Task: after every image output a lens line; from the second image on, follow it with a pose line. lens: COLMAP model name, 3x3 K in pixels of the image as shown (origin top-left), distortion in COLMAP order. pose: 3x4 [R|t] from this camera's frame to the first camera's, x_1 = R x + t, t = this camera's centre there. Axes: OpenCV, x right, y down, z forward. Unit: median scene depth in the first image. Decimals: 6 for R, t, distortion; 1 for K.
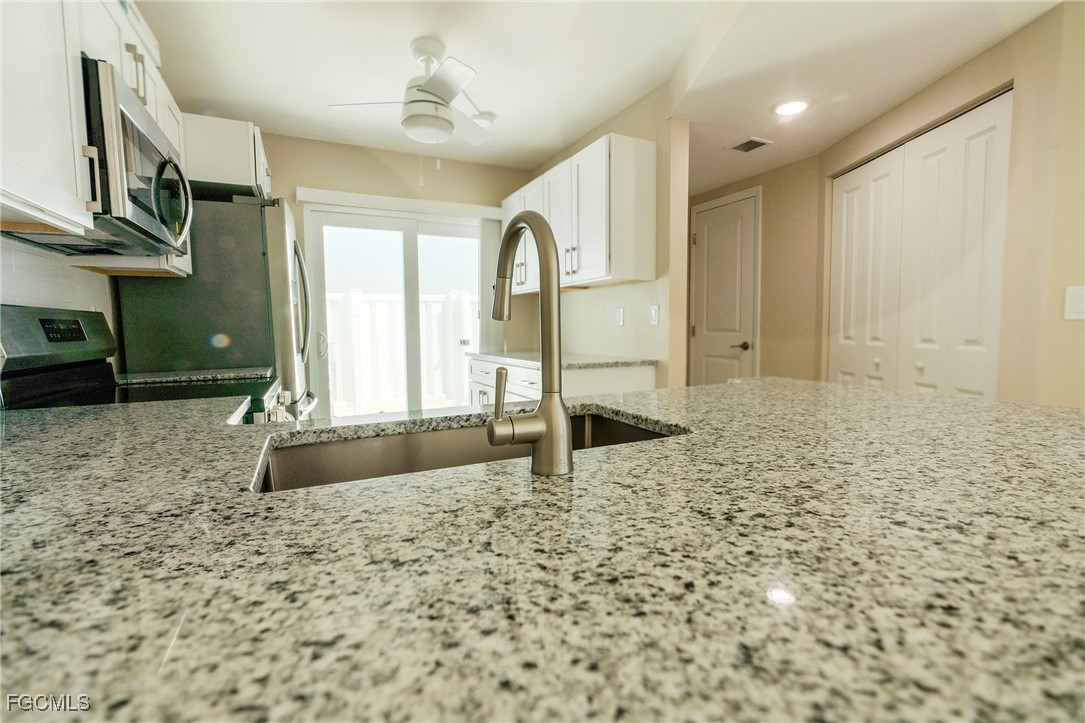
lens RADIAL K [[481.8, 0, 542.6], [0, 481.8, 363.3], [0, 0, 1]] dist [-0.008172, 0.000483]
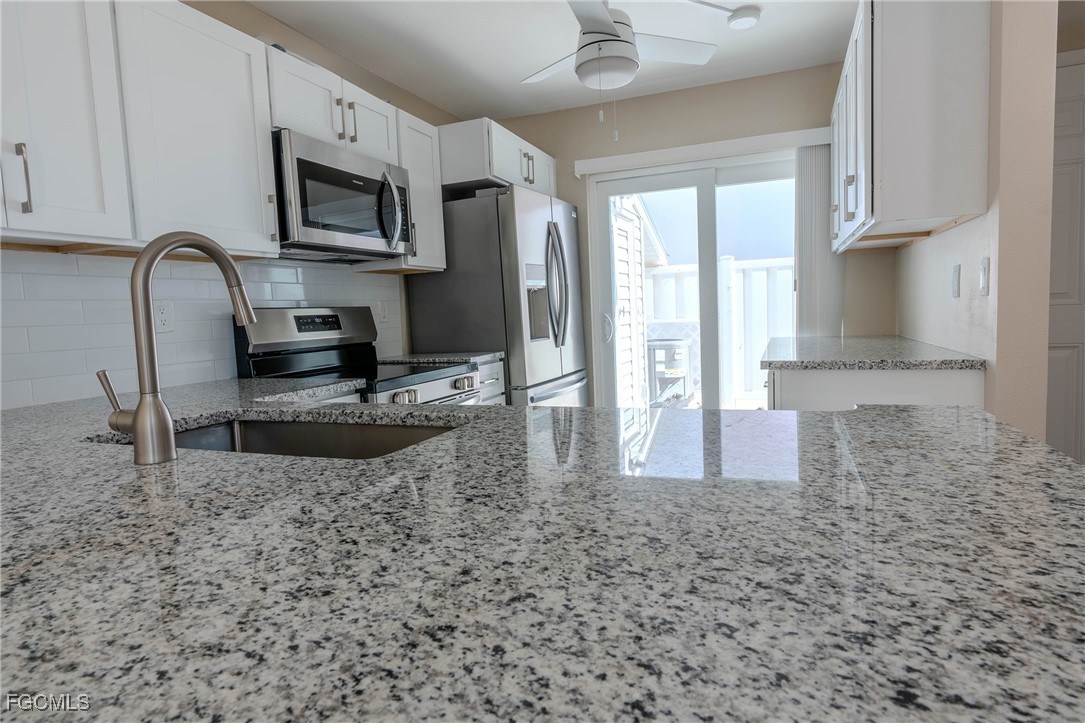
lens RADIAL K [[604.9, 0, 538.3], [0, 604.9, 357.2], [0, 0, 1]] dist [-0.002306, 0.001861]
pose [[0.669698, 0.037316, -0.741695, 0.495032], [-0.019839, 0.999279, 0.032362, -0.026879], [0.742368, -0.006958, 0.669956, 0.208236]]
